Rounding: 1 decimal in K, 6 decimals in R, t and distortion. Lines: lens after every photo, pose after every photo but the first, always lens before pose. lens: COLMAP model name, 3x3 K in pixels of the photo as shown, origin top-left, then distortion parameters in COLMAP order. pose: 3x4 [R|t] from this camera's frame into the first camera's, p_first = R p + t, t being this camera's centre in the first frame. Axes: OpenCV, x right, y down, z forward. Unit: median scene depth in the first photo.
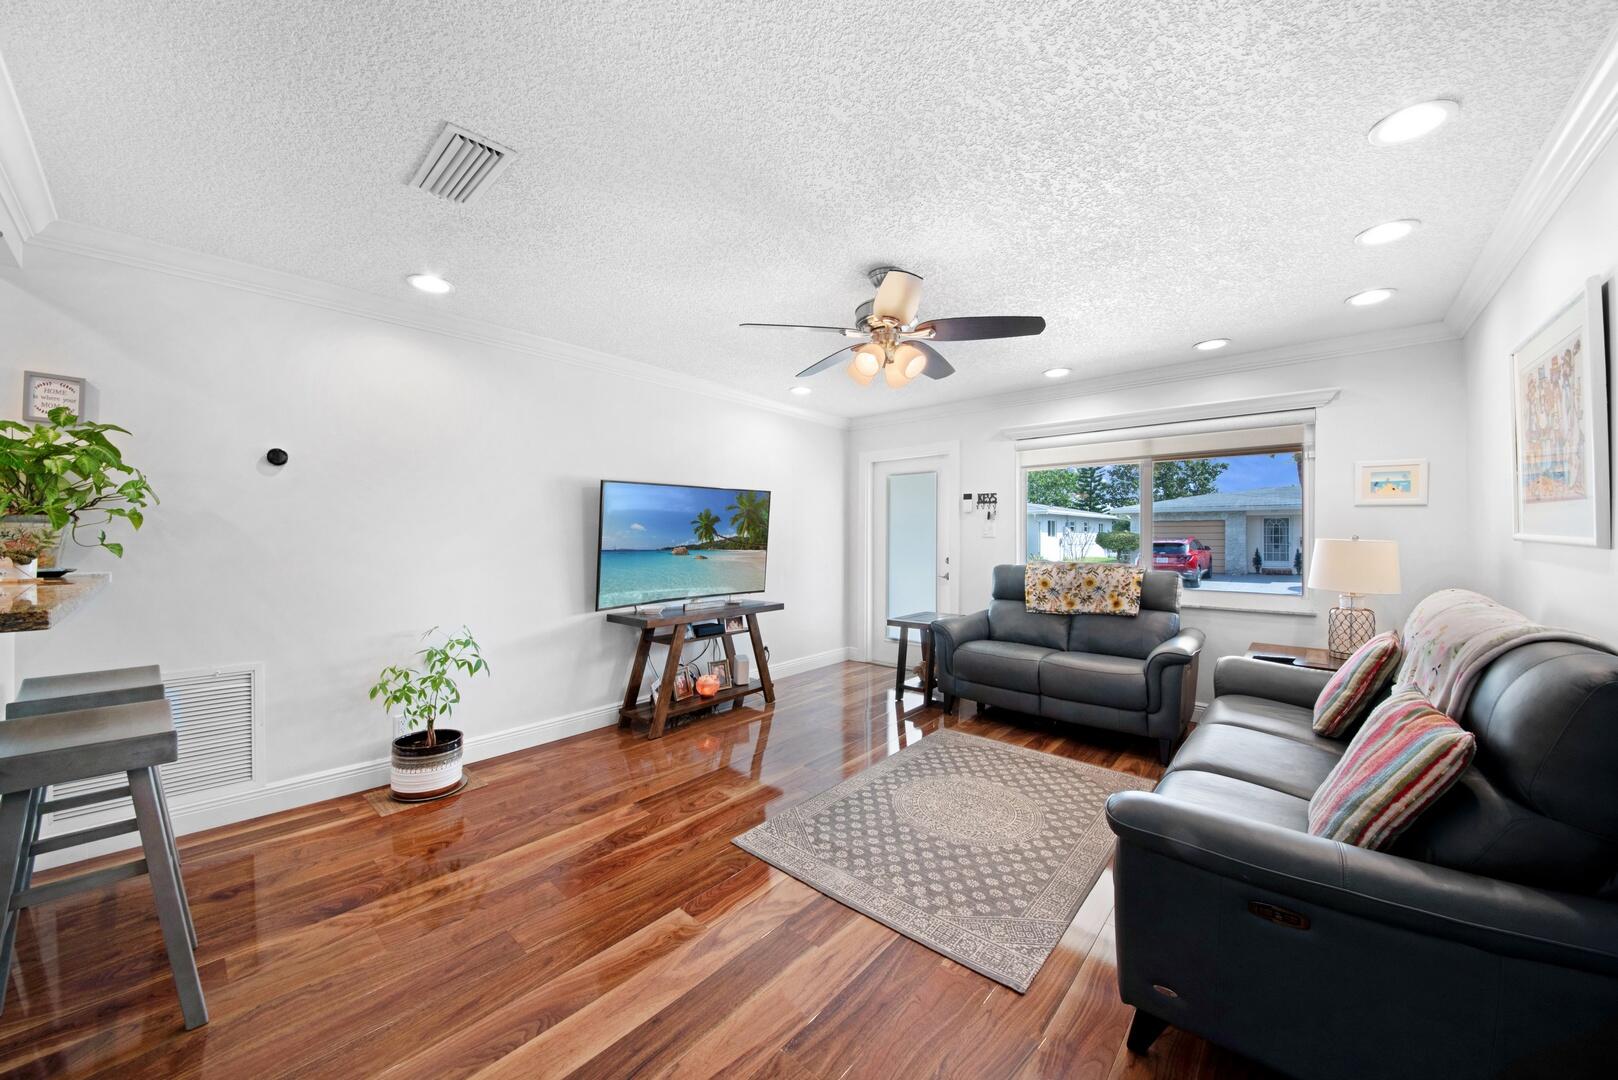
lens RADIAL K [[572.9, 0, 817.4], [0, 572.9, 522.7], [0, 0, 1]] dist [-0.010642, -0.004905]
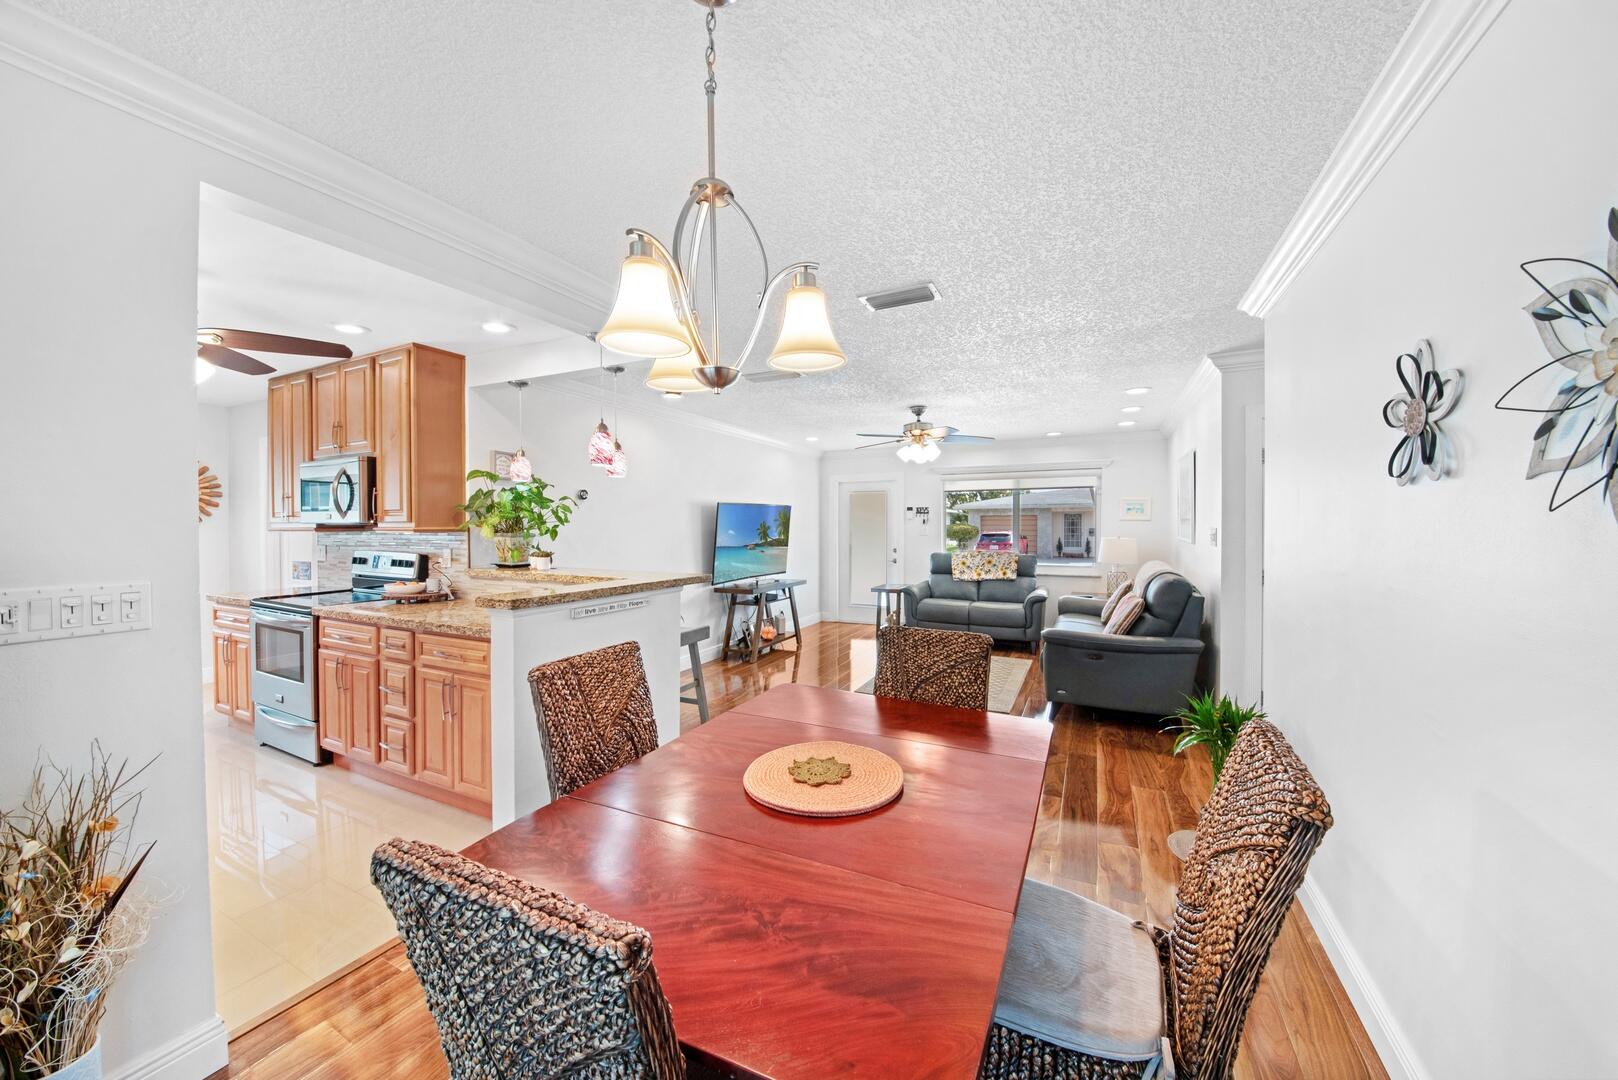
lens RADIAL K [[572.9, 0, 812.0], [0, 572.9, 532.8], [0, 0, 1]] dist [-0.010642, -0.004905]
pose [[0.966894, -0.006603, 0.255091, -0.681068], [-0.002390, 0.999387, 0.034927, -0.060052], [-0.255165, -0.034381, 0.966286, -0.749792]]
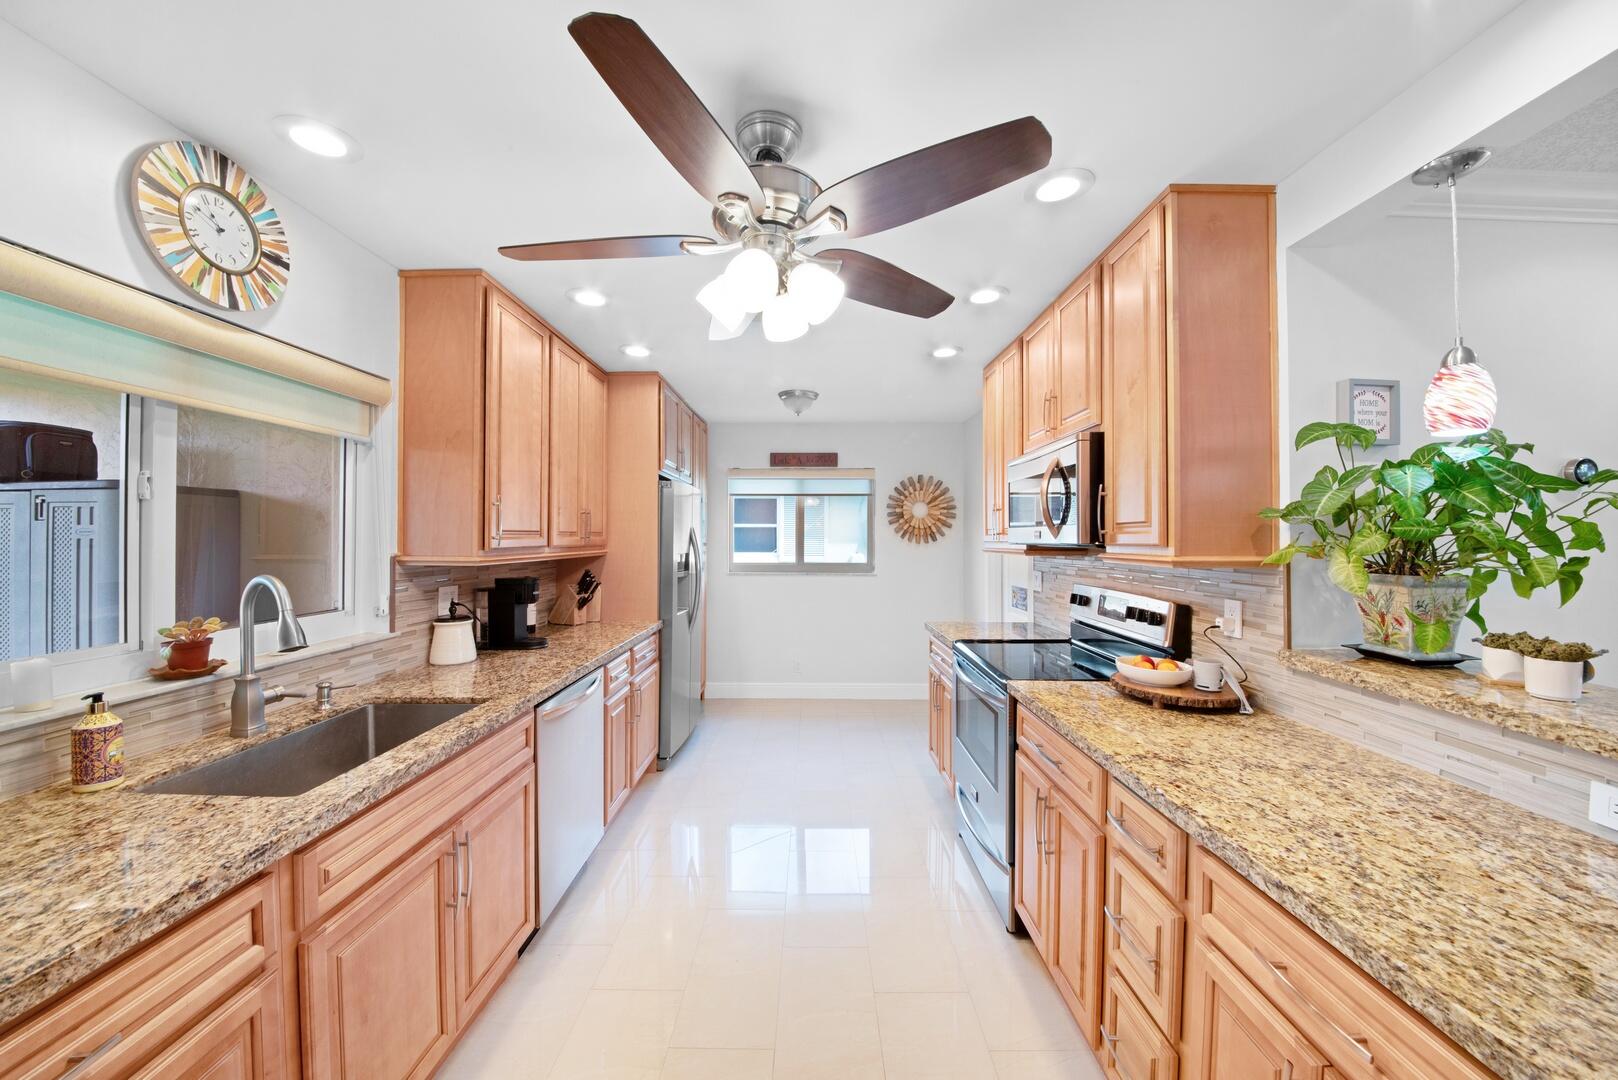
lens RADIAL K [[572.9, 0, 817.2], [0, 572.9, 532.7], [0, 0, 1]] dist [-0.010642, -0.004905]
pose [[0.653576, -0.006079, -0.756836, -0.978434], [0.014379, 0.999887, 0.004386, -0.060078], [0.756724, -0.013749, 0.653590, -0.044030]]
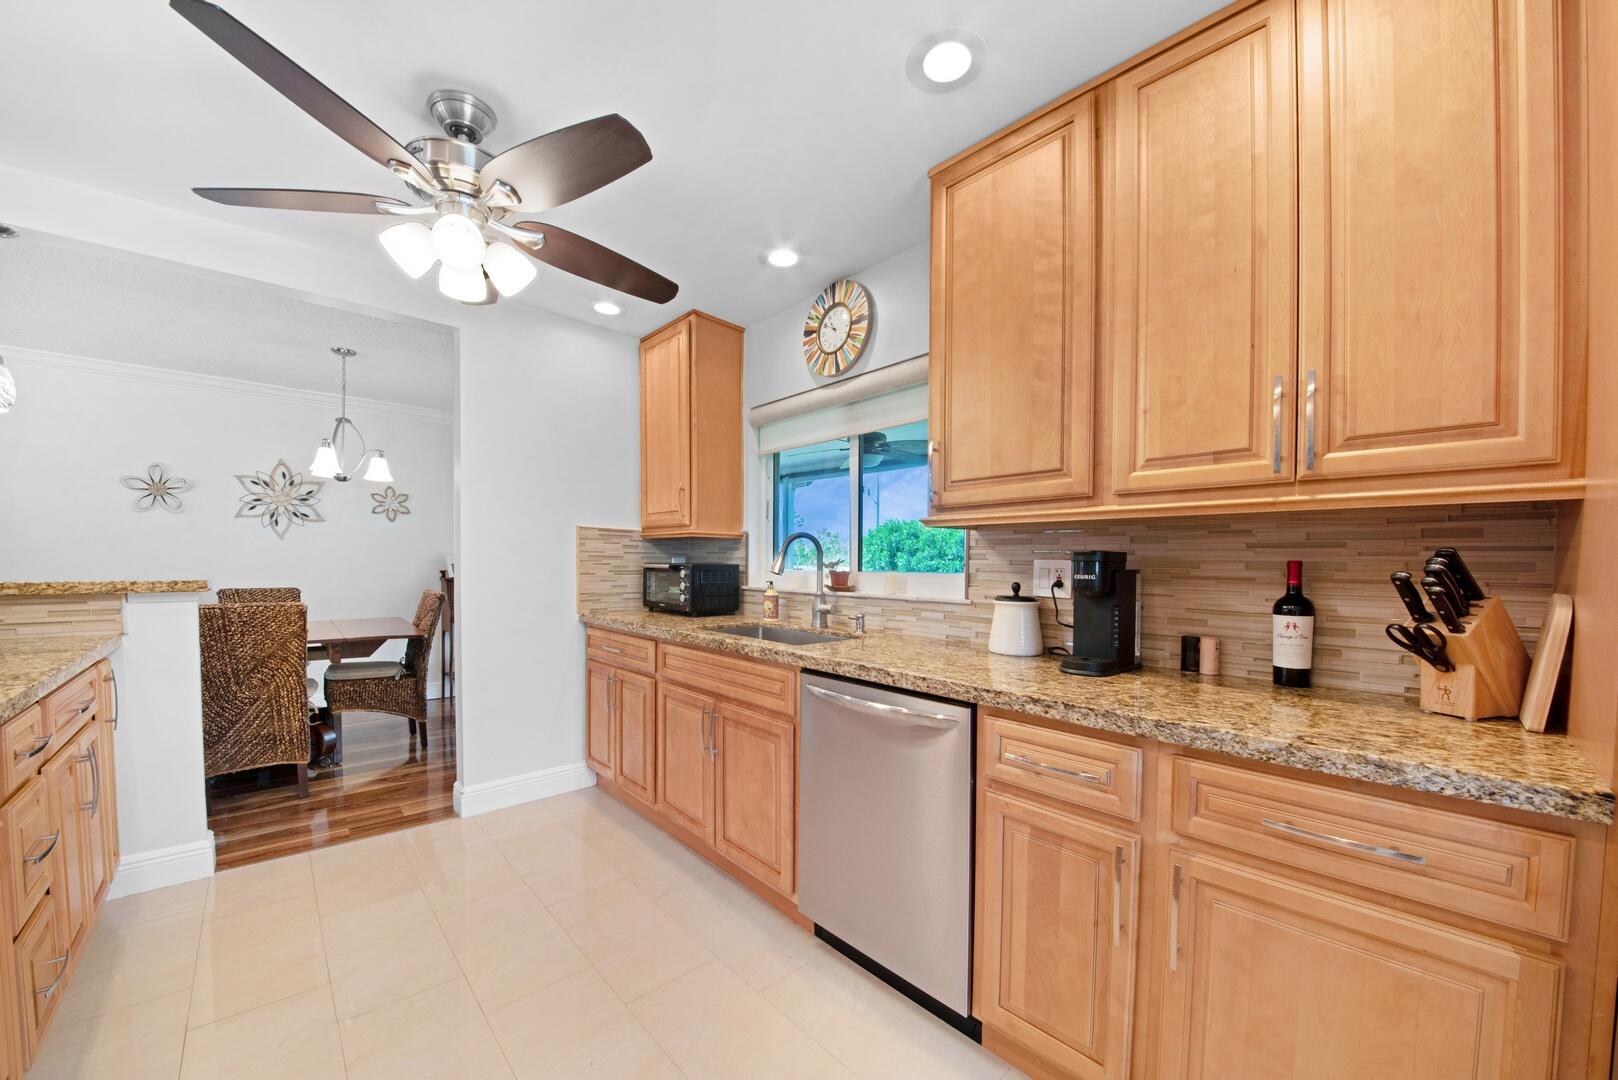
lens RADIAL K [[598.9, 0, 811.4], [0, 598.9, 577.0], [0, 0, 1]] dist [0.002119, -0.005143]
pose [[-0.993750, -0.015564, 0.110542, -1.806131], [-0.015335, 0.999878, 0.002922, 0.038827], [-0.110574, 0.001209, -0.993867, 0.815737]]
